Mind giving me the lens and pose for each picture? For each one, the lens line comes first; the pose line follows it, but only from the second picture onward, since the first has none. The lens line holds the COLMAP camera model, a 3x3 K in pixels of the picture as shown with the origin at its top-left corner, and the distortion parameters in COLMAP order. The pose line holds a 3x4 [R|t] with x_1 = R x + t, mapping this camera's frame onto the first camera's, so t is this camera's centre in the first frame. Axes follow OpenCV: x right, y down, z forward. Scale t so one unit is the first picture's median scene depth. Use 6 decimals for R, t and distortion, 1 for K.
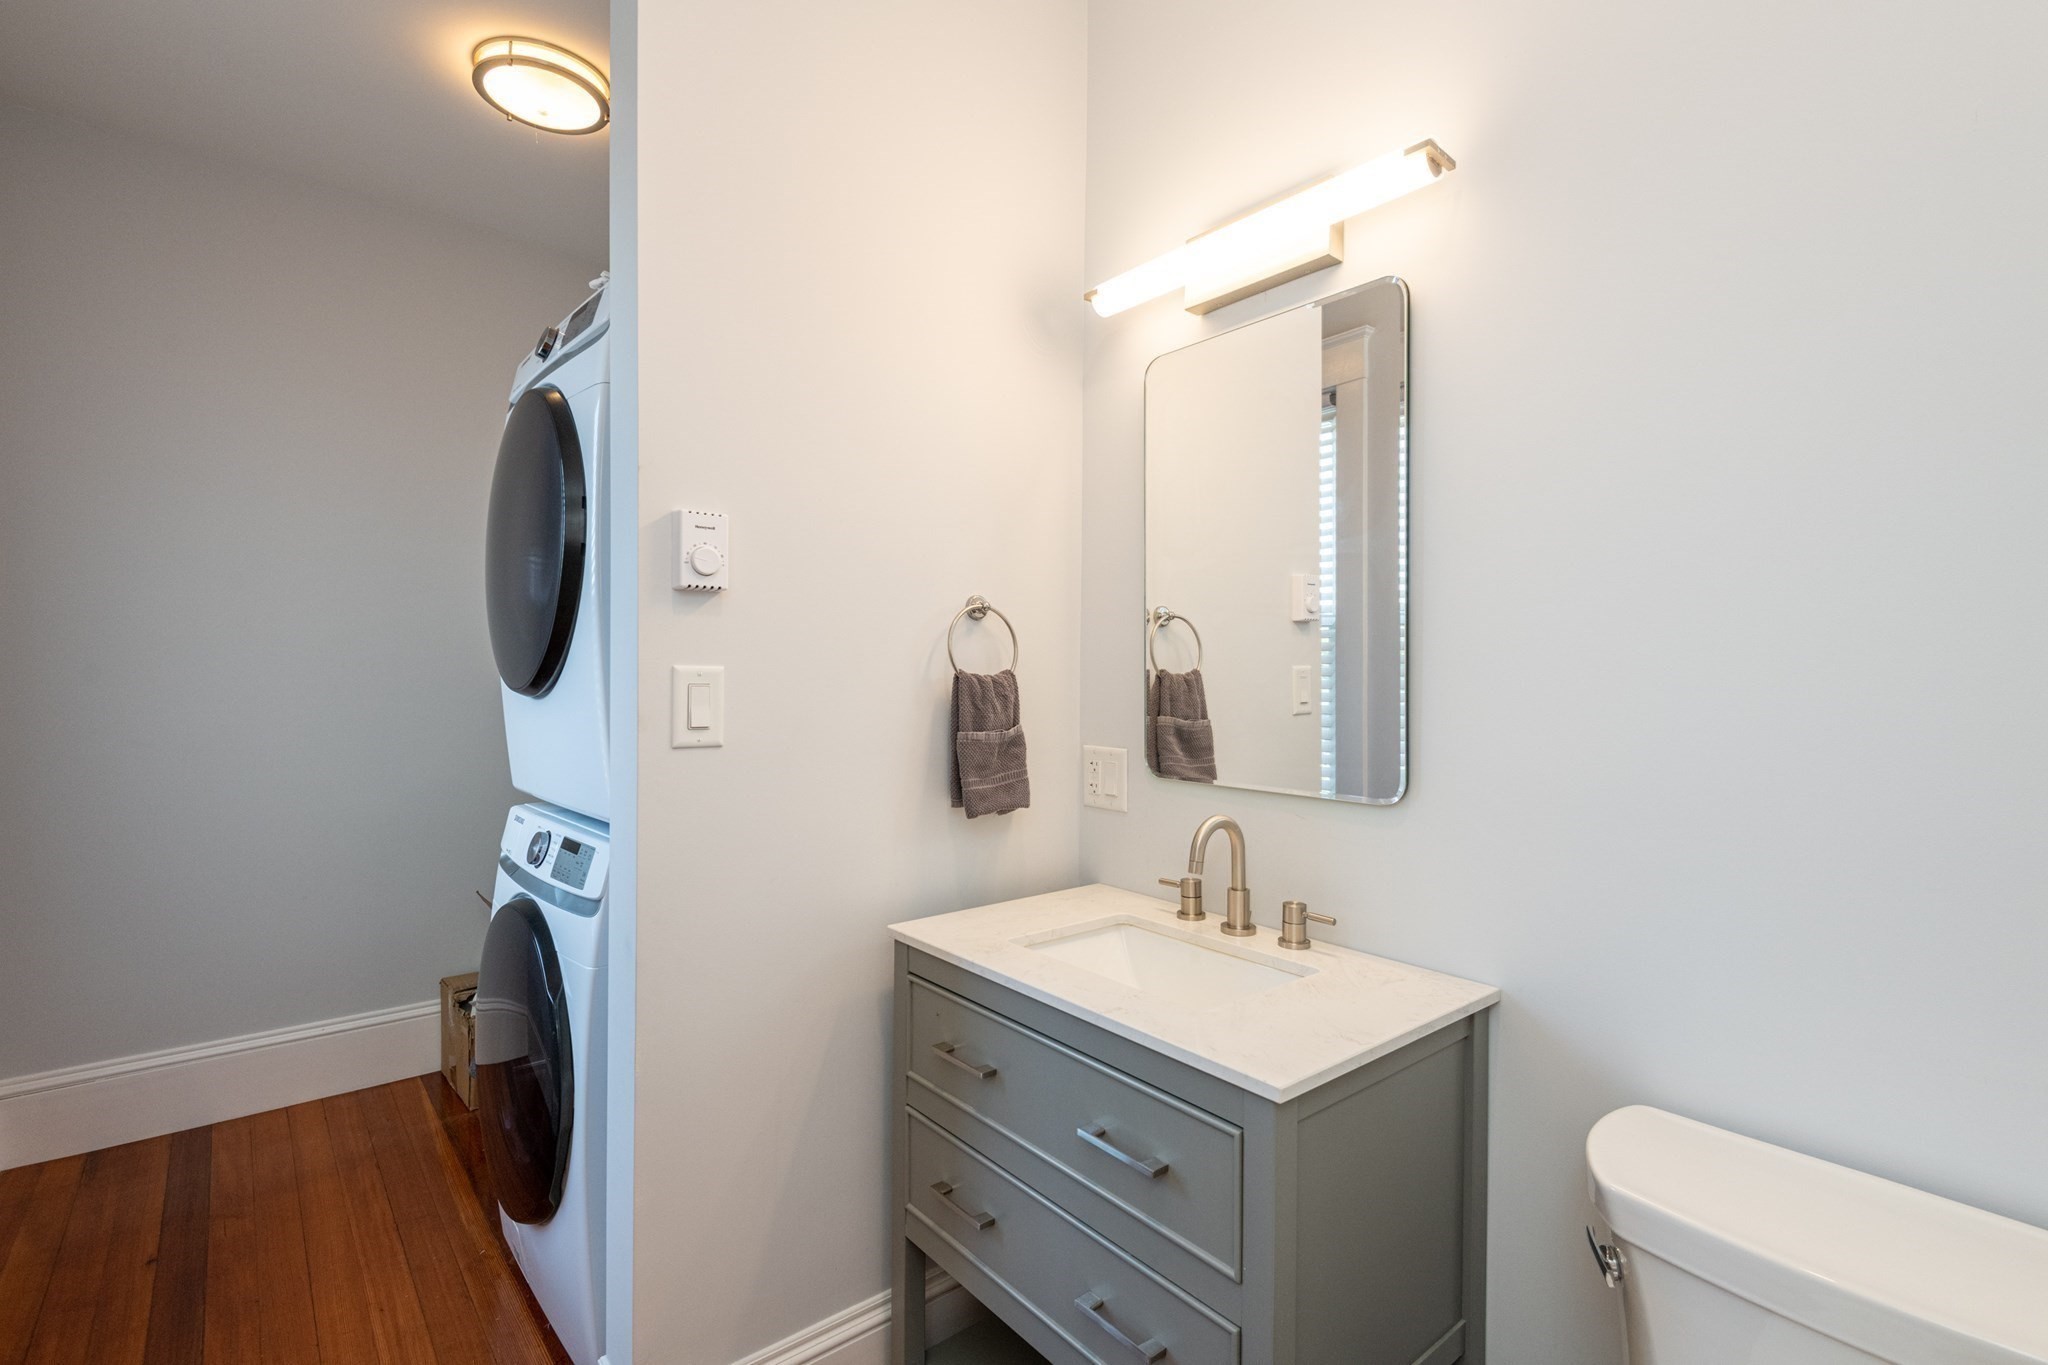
lens RADIAL K [[945.4, 0, 1029.1], [0, 945.4, 682.6], [0, 0, 1]] dist [0.019635, -0.011550]
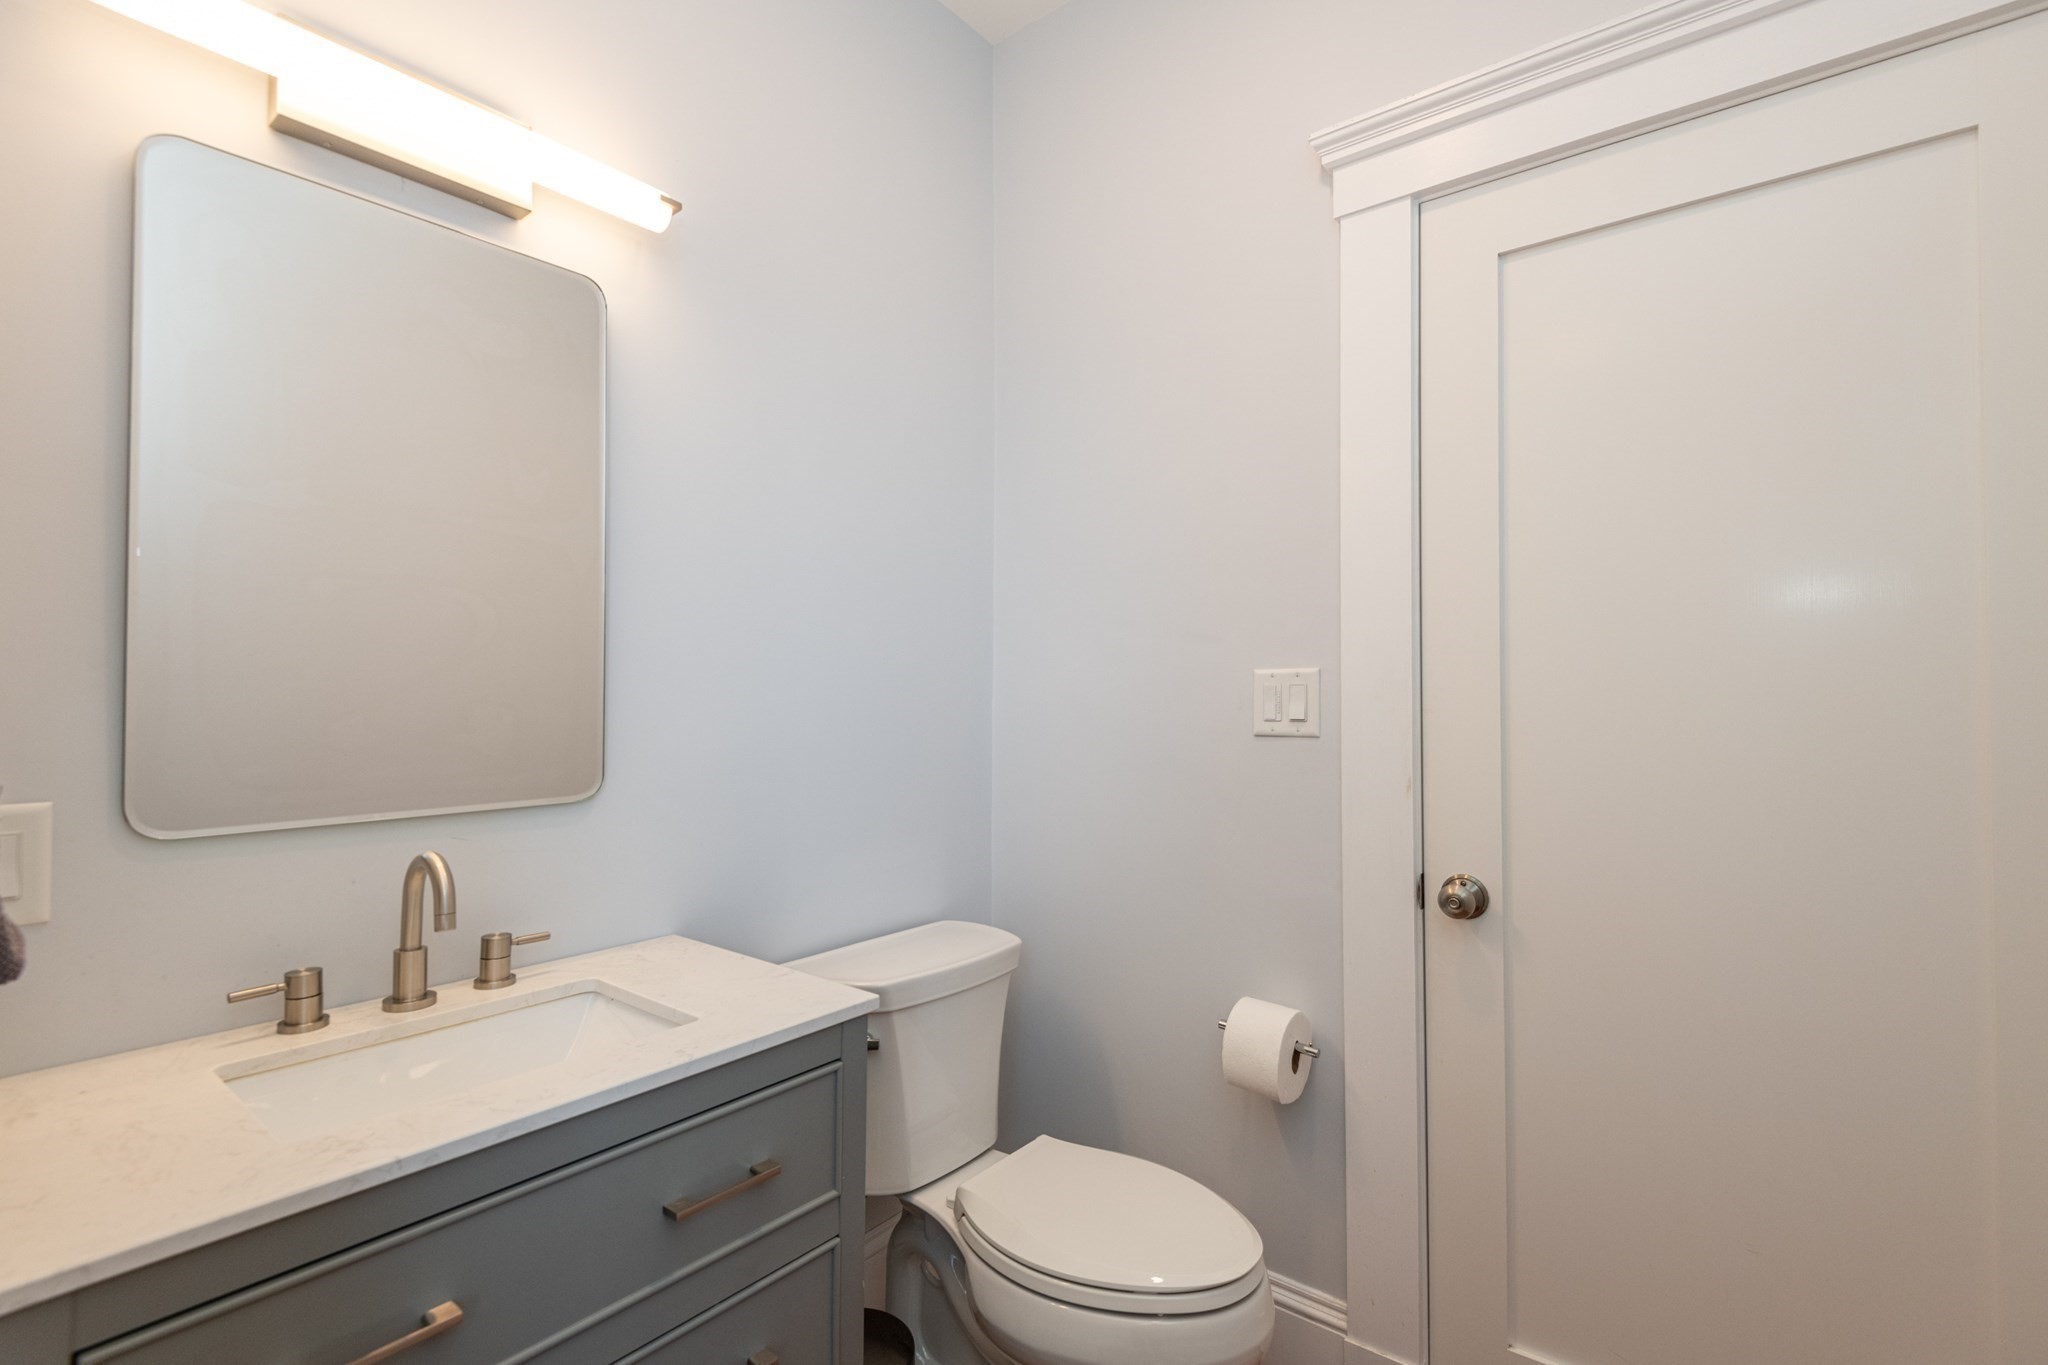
lens RADIAL K [[945.4, 0, 1028.0], [0, 945.4, 674.0], [0, 0, 1]] dist [0.019635, -0.011550]
pose [[-0.207774, -0.003078, 0.978172, -0.668987], [0.001299, 0.999993, 0.003423, -0.006841], [-0.978176, 0.001982, -0.207769, 0.705338]]
